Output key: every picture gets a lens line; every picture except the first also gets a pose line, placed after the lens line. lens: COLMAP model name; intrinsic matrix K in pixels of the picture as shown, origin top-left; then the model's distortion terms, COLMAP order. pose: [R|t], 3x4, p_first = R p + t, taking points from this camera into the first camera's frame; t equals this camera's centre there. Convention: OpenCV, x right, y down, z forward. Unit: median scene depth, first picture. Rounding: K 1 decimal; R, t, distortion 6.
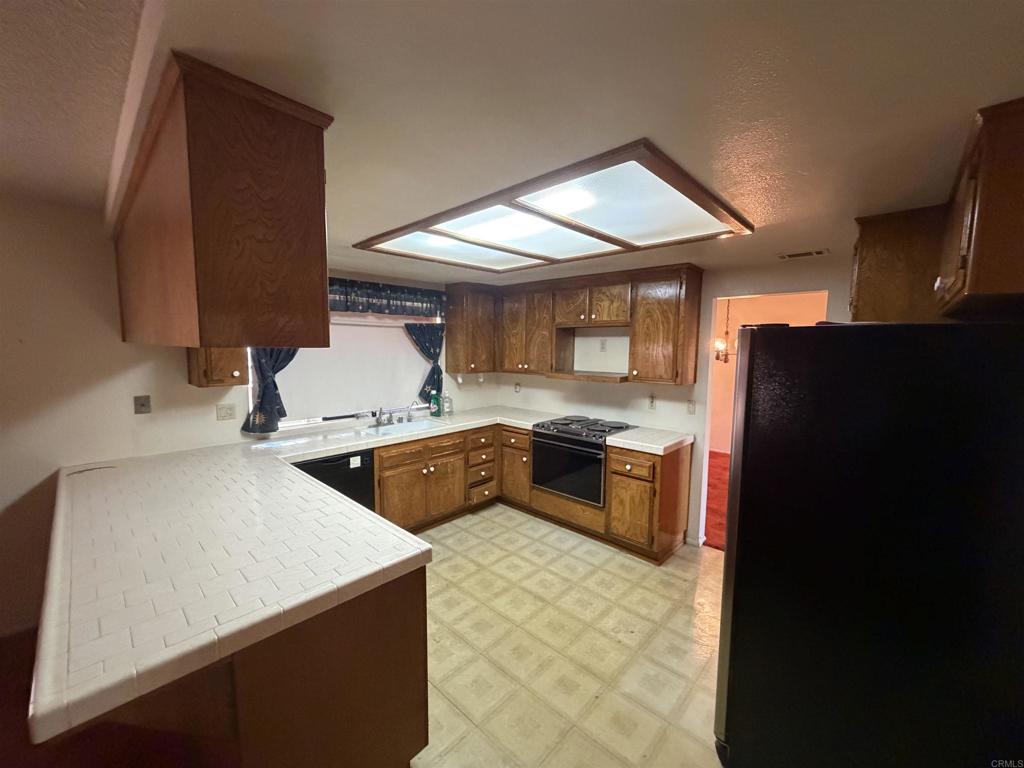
lens RADIAL K [[408.9, 0, 513.2], [0, 408.9, 384.8], [0, 0, 1]] dist [-0.000324, 0.000261]
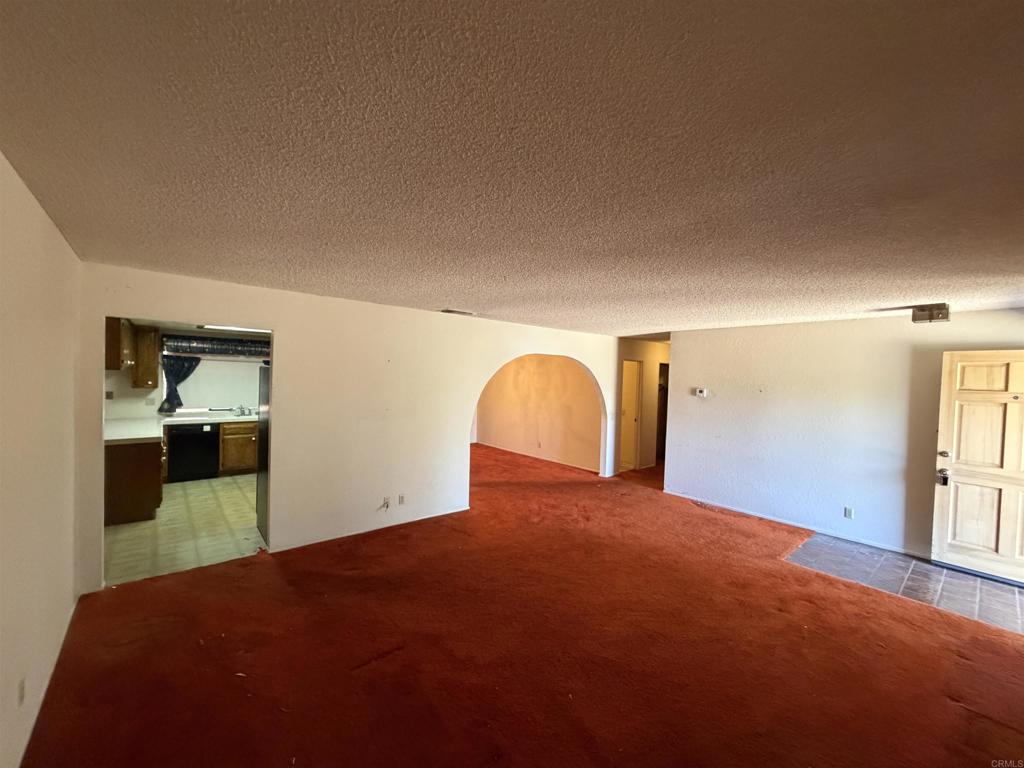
lens RADIAL K [[408.9, 0, 512.4], [0, 408.9, 383.7], [0, 0, 1]] dist [-0.000324, 0.000261]
pose [[0.991176, 0.012983, -0.131918, 1.339487], [-0.024270, 0.996143, -0.084316, 0.100182], [0.130314, 0.086774, 0.987668, -0.796810]]
